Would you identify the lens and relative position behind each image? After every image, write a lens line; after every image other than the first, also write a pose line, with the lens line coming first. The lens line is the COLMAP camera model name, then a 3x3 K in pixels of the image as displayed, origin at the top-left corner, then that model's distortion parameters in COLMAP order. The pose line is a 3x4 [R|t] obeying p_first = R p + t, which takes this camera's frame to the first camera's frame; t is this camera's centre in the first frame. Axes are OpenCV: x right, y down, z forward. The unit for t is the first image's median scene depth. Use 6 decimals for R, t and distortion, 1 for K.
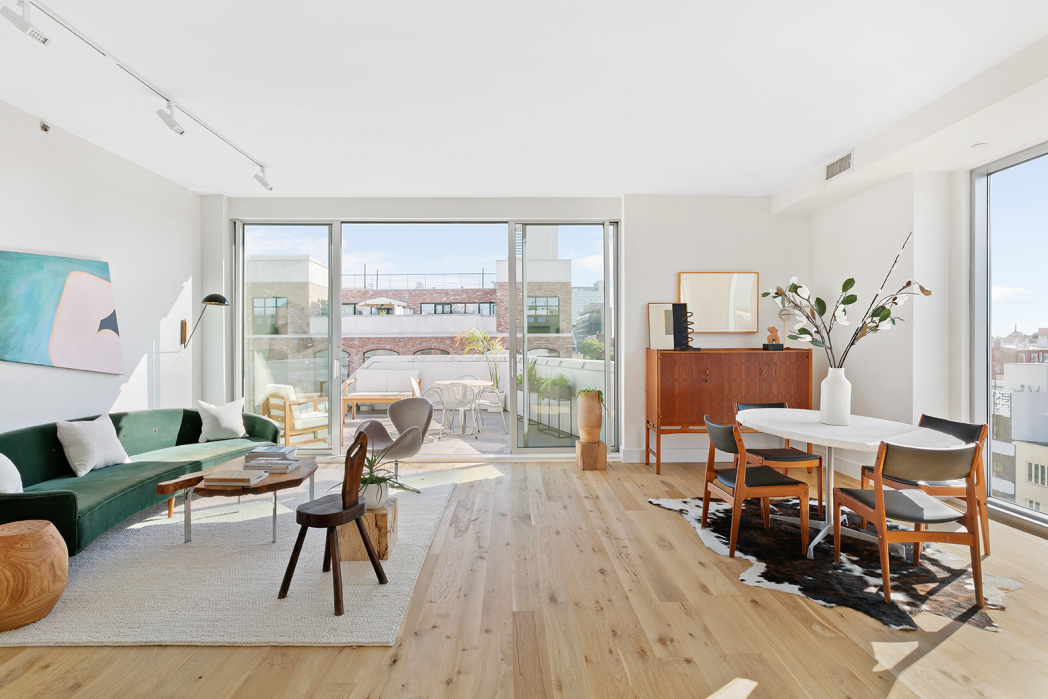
lens RADIAL K [[498.0, 0, 518.9], [0, 498.0, 347.8], [0, 0, 1]] dist [-0.005459, -0.000959]
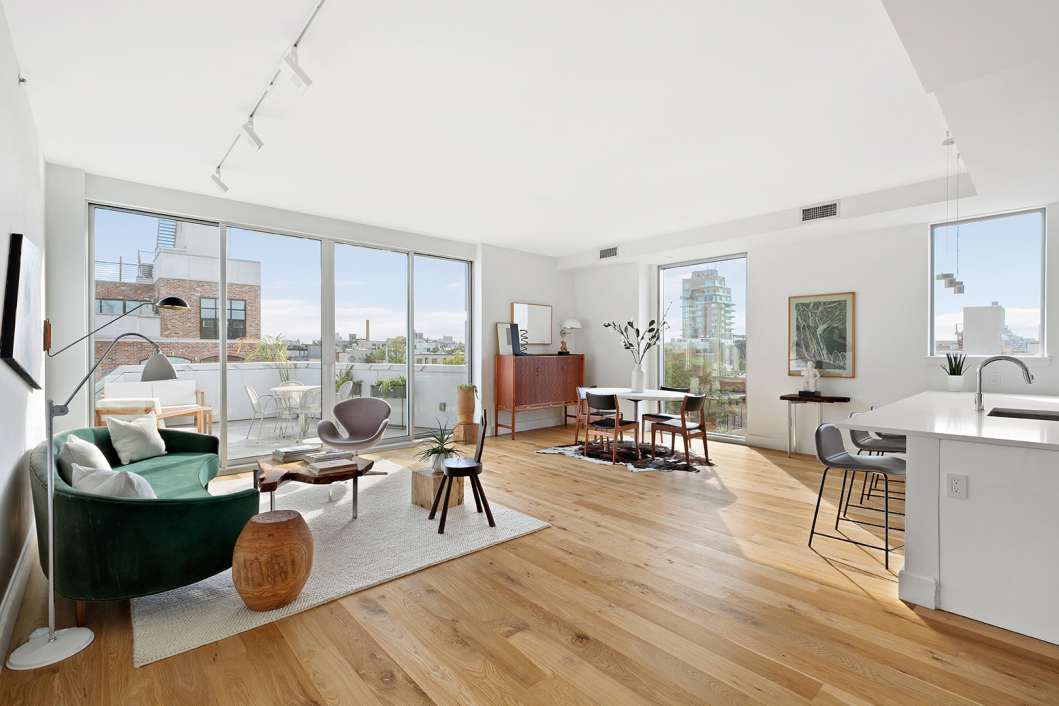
lens RADIAL K [[473.1, 0, 533.9], [0, 473.1, 352.1], [0, 0, 1]] dist [0.000125, -0.000443]
pose [[0.748734, 0.000947, 0.662870, -0.743929], [0.002904, 0.999985, -0.004709, 0.001681], [-0.662864, 0.005451, 0.748720, -0.105628]]
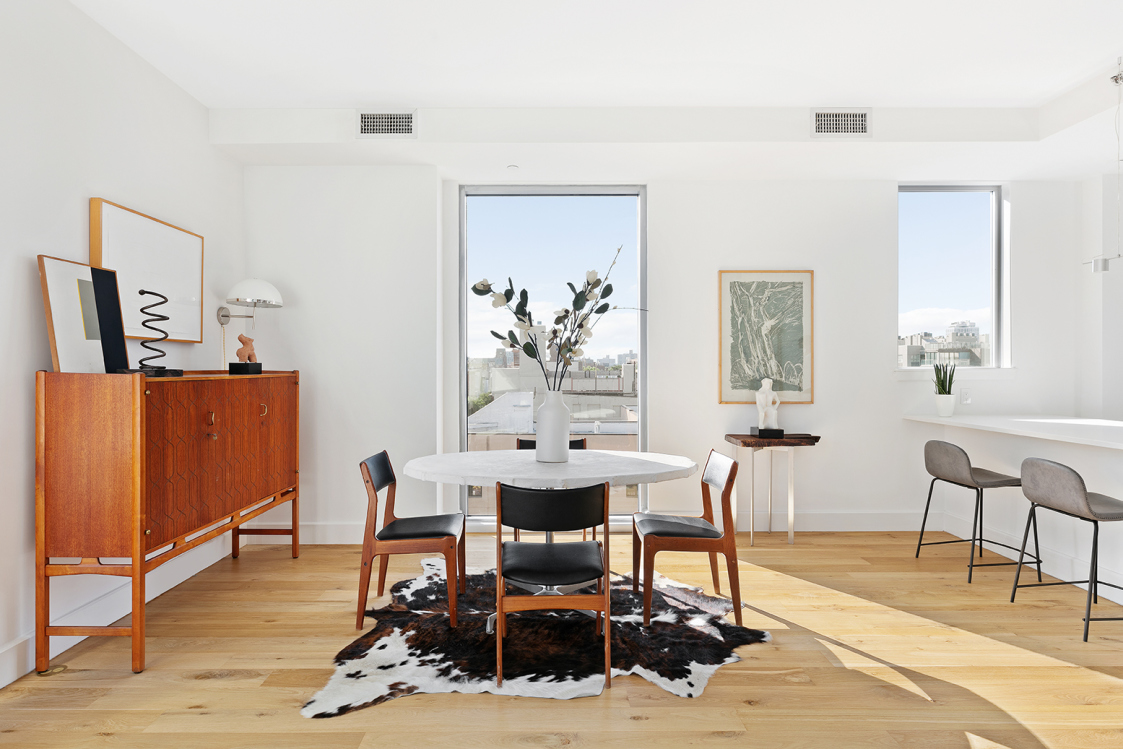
lens RADIAL K [[609.5, 0, 554.7], [0, 609.5, 368.7], [0, 0, 1]] dist [0.001672, -0.000446]
pose [[0.017631, 0.001089, 0.999844, -0.280287], [0.010300, 0.999946, -0.001271, 0.004652], [-0.999792, 0.010320, 0.017619, 0.795381]]
